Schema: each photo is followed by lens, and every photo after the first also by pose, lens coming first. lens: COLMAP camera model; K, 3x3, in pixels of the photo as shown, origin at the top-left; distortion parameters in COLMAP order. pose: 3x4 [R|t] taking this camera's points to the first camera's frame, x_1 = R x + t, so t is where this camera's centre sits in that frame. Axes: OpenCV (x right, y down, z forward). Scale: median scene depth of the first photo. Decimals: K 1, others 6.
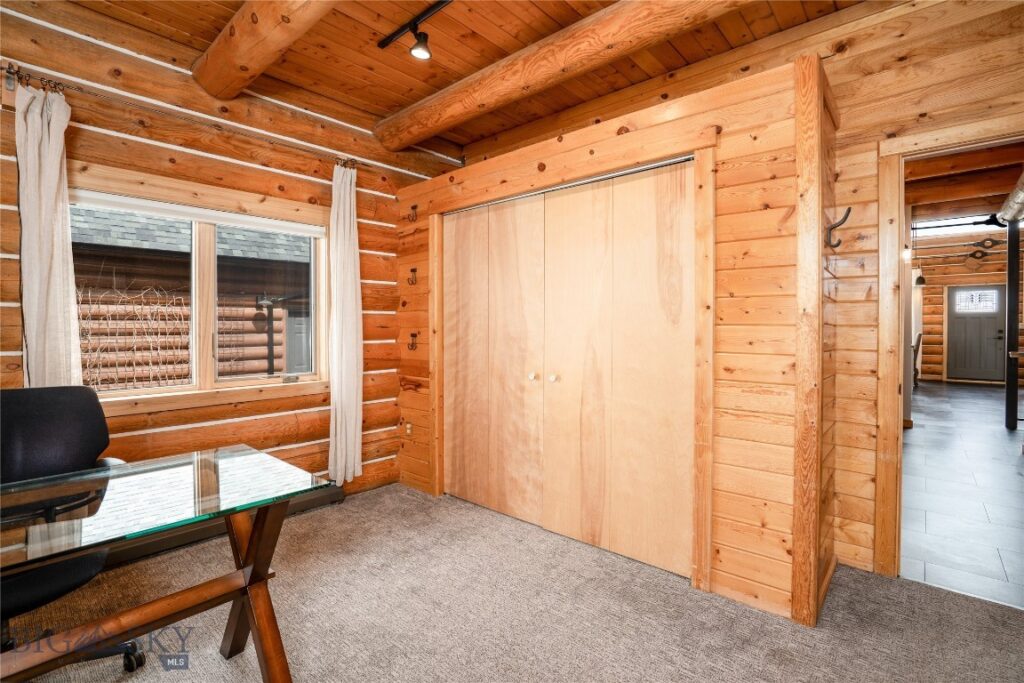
lens RADIAL K [[495.7, 0, 519.4], [0, 495.7, 324.0], [0, 0, 1]] dist [0.004127, 0.000307]
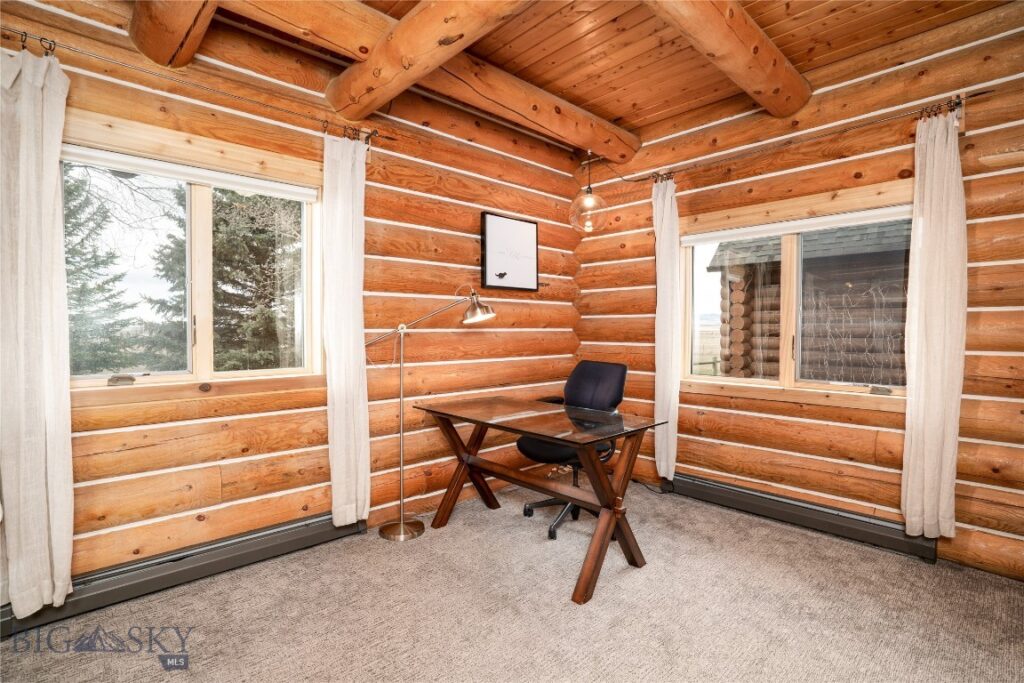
lens RADIAL K [[495.7, 0, 510.7], [0, 495.7, 342.0], [0, 0, 1]] dist [0.004127, 0.000307]
pose [[-0.081893, 0.023414, -0.996366, 0.489060], [-0.006896, 0.999687, 0.024059, 0.009896], [0.996617, 0.008841, -0.081706, 0.465238]]
